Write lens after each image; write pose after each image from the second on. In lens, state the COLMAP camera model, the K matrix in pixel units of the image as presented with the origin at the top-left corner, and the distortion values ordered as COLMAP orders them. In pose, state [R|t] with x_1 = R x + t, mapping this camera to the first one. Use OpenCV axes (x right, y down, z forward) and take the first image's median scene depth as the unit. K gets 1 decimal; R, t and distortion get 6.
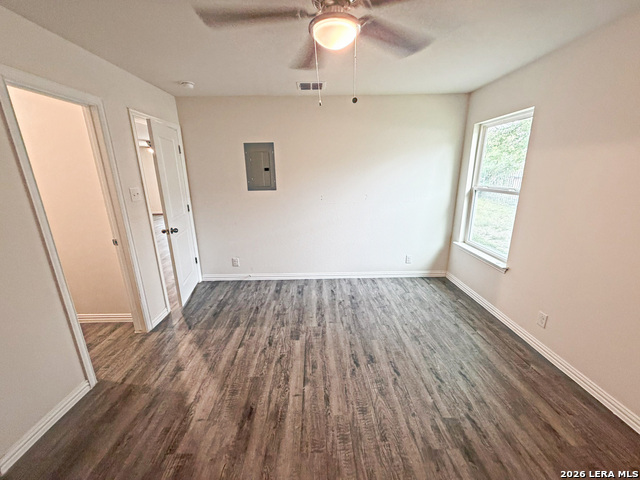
lens RADIAL K [[254.5, 0, 321.1], [0, 254.5, 242.1], [0, 0, 1]] dist [-0.000545, -0.000409]
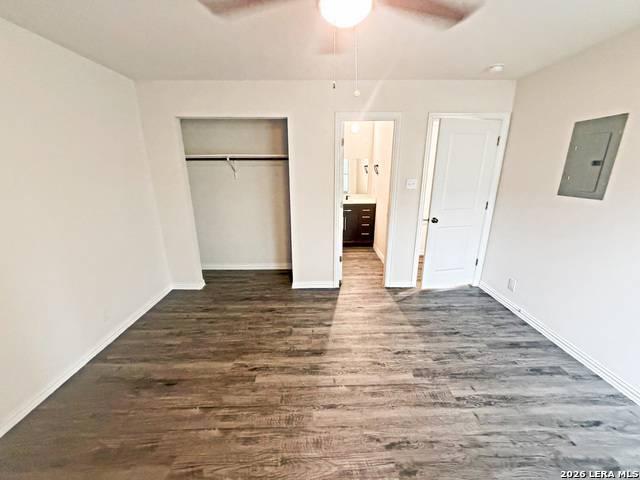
lens RADIAL K [[254.5, 0, 318.3], [0, 254.5, 242.3], [0, 0, 1]] dist [-0.000545, -0.000409]
pose [[-0.009475, 0.297577, -0.954651, 0.513084], [-0.262735, 0.920410, 0.289511, -0.150623], [0.964822, 0.253563, 0.069463, 0.491861]]
